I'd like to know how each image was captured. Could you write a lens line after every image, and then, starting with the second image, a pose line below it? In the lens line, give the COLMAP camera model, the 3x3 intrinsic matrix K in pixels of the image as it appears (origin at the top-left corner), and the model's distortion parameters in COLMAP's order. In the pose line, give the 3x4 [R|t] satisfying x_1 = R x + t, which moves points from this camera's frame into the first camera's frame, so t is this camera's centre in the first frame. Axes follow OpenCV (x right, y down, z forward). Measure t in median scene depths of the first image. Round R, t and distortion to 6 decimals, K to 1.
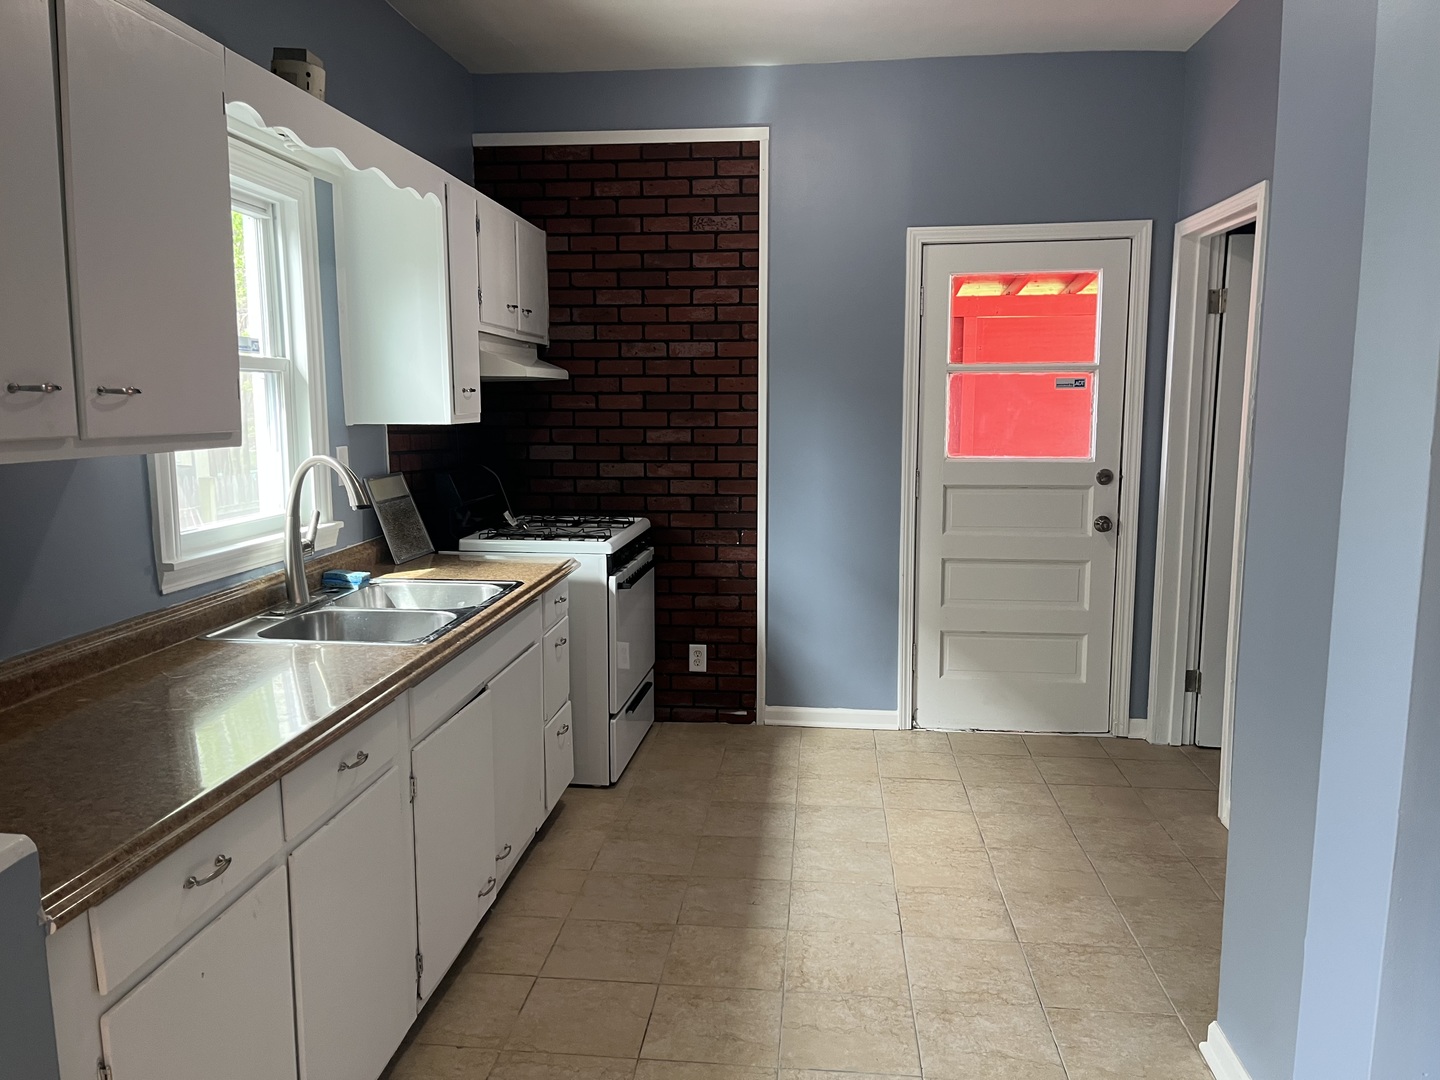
lens RADIAL K [[1078.6, 0, 720.0], [0, 1078.6, 540.0], [0, 0, 1]] dist [0.144951, -0.278558]
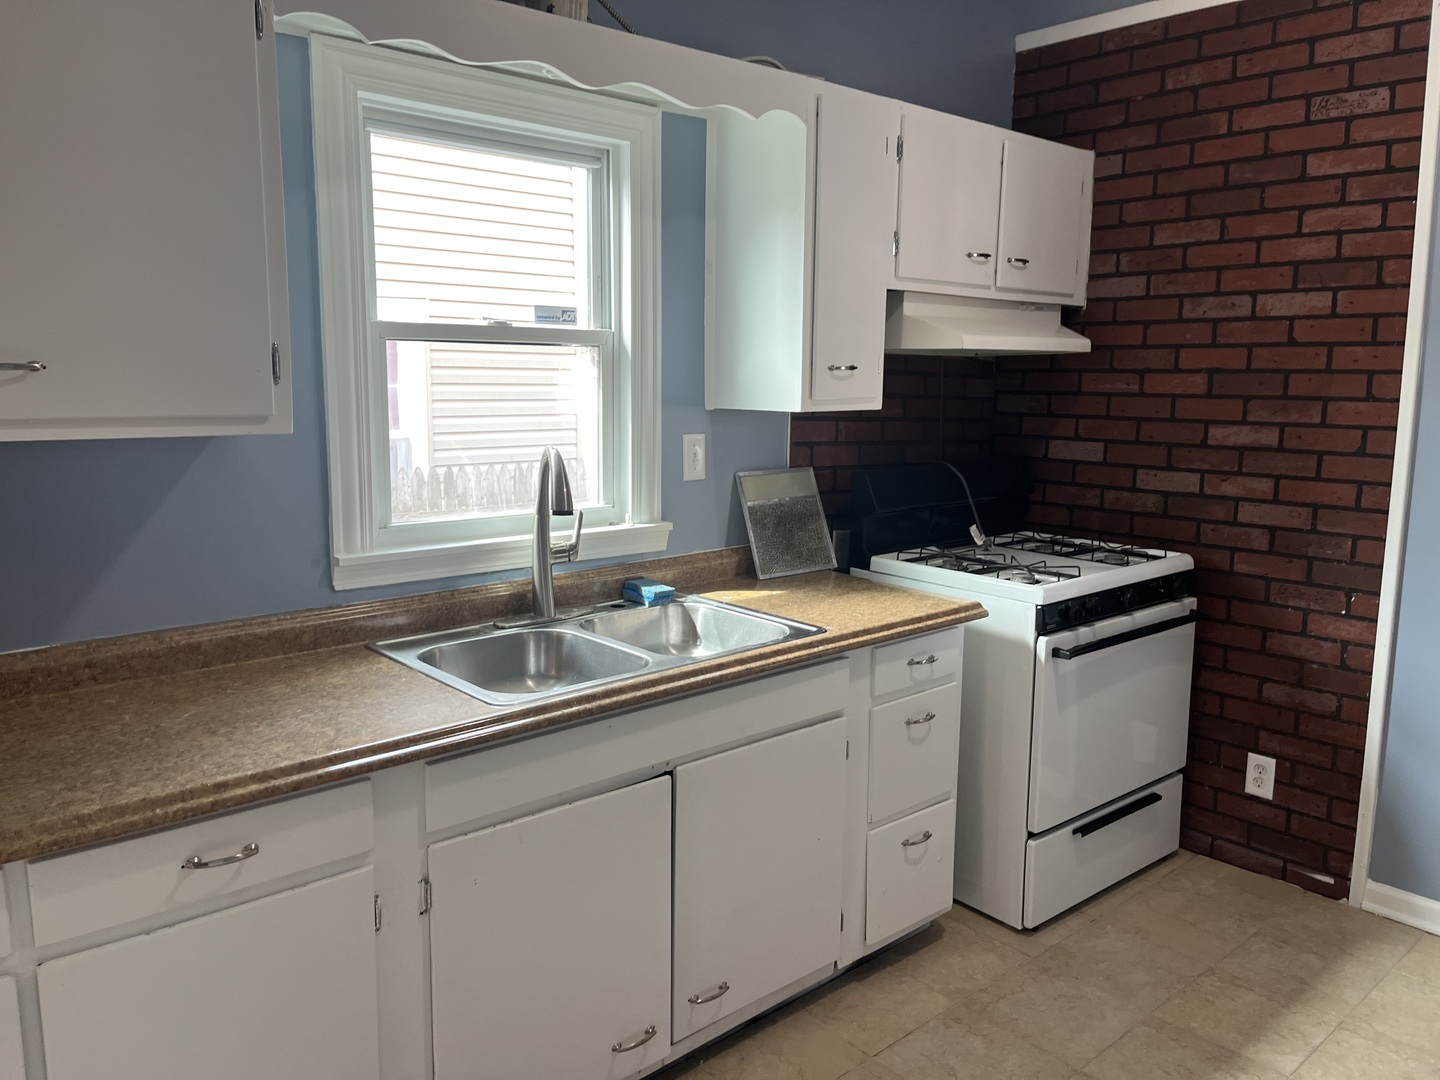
lens RADIAL K [[1102.4, 0, 716.8], [0, 1102.4, 522.7], [0, 0, 1]] dist [0.099598, -0.127153]
pose [[0.741574, 0.101914, -0.663085, 0.176515], [-0.099237, 0.994185, 0.041820, -0.040324], [0.663491, 0.034790, 0.747375, 0.277189]]
